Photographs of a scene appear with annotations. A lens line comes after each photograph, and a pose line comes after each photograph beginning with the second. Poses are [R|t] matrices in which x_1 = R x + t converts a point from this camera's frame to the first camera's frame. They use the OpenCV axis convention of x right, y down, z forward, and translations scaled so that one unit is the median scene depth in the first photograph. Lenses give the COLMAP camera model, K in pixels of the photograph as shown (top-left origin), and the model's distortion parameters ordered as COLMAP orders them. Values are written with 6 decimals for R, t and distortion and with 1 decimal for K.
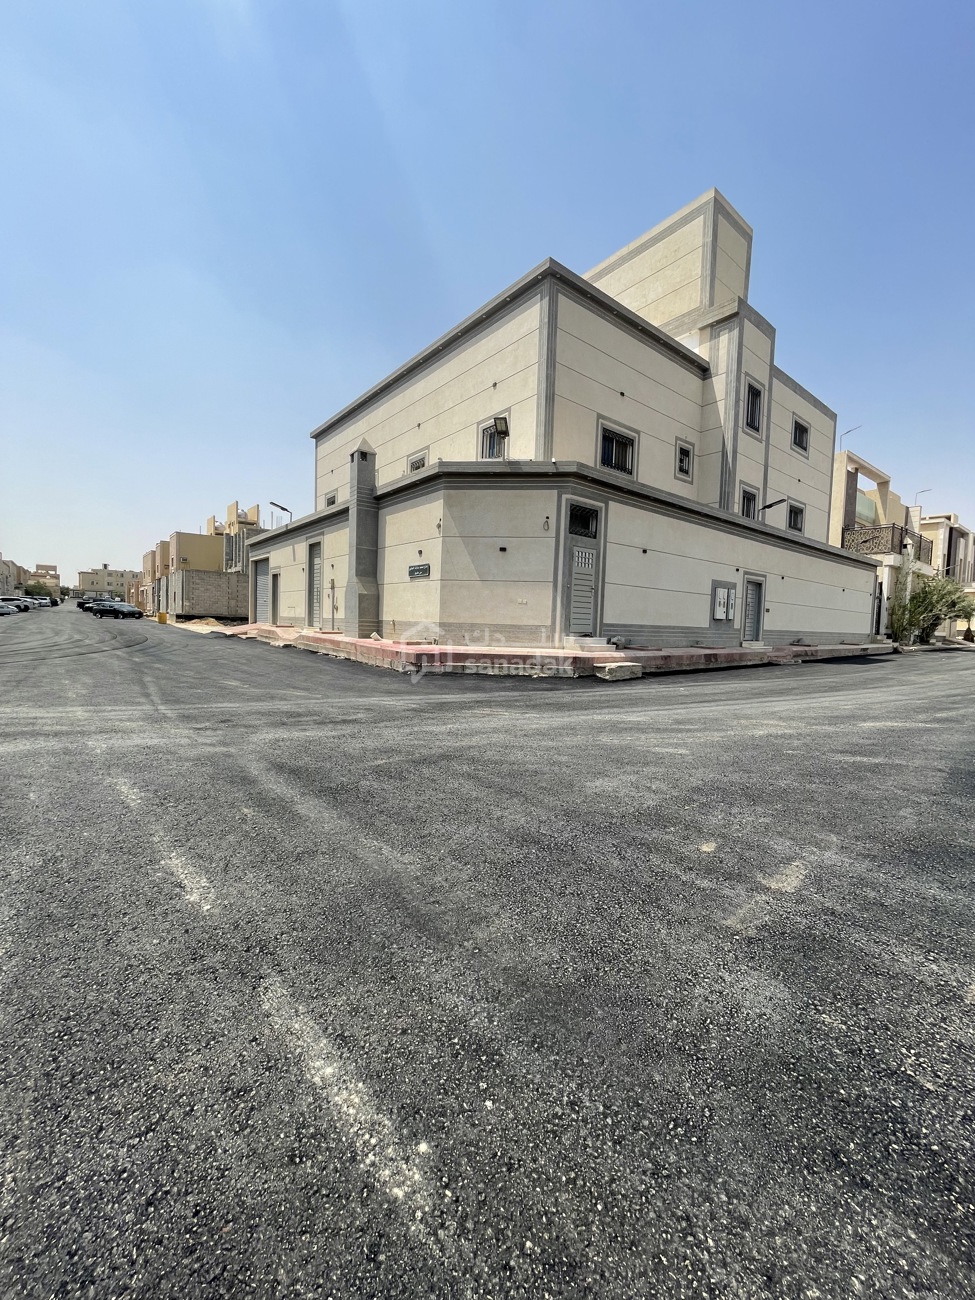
lens RADIAL K [[521.8, 0, 492.4], [0, 521.8, 647.5], [0, 0, 1]] dist [-0.001594, -0.000077]
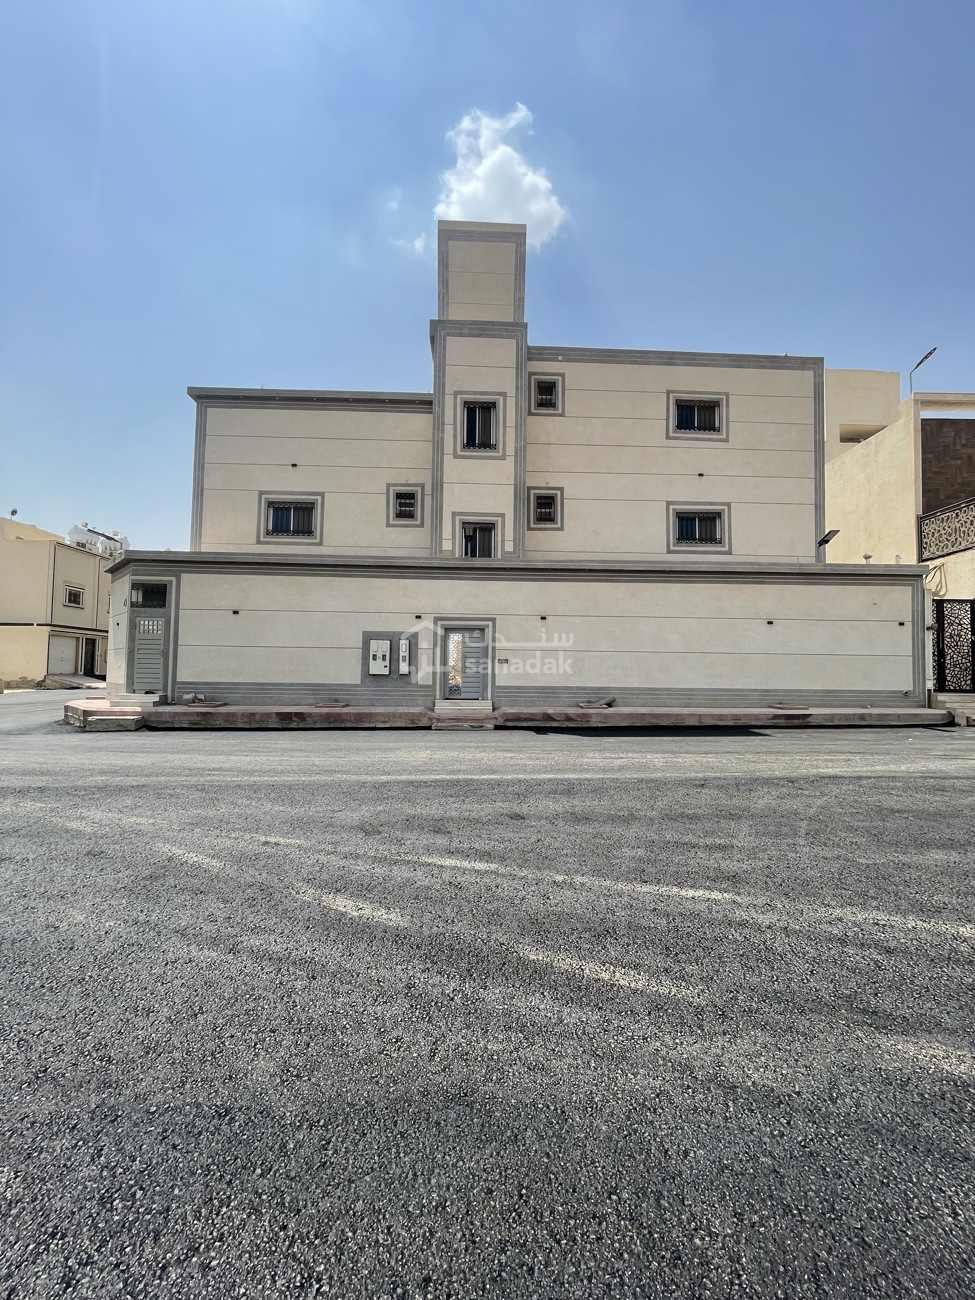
lens RADIAL K [[521.8, 0, 489.3], [0, 521.8, 649.1], [0, 0, 1]] dist [-0.001594, -0.000077]
pose [[0.796738, -0.050056, -0.602249, 1.329708], [-0.015899, 0.994483, -0.103691, -0.009833], [0.604116, 0.092189, 0.791546, 0.483401]]
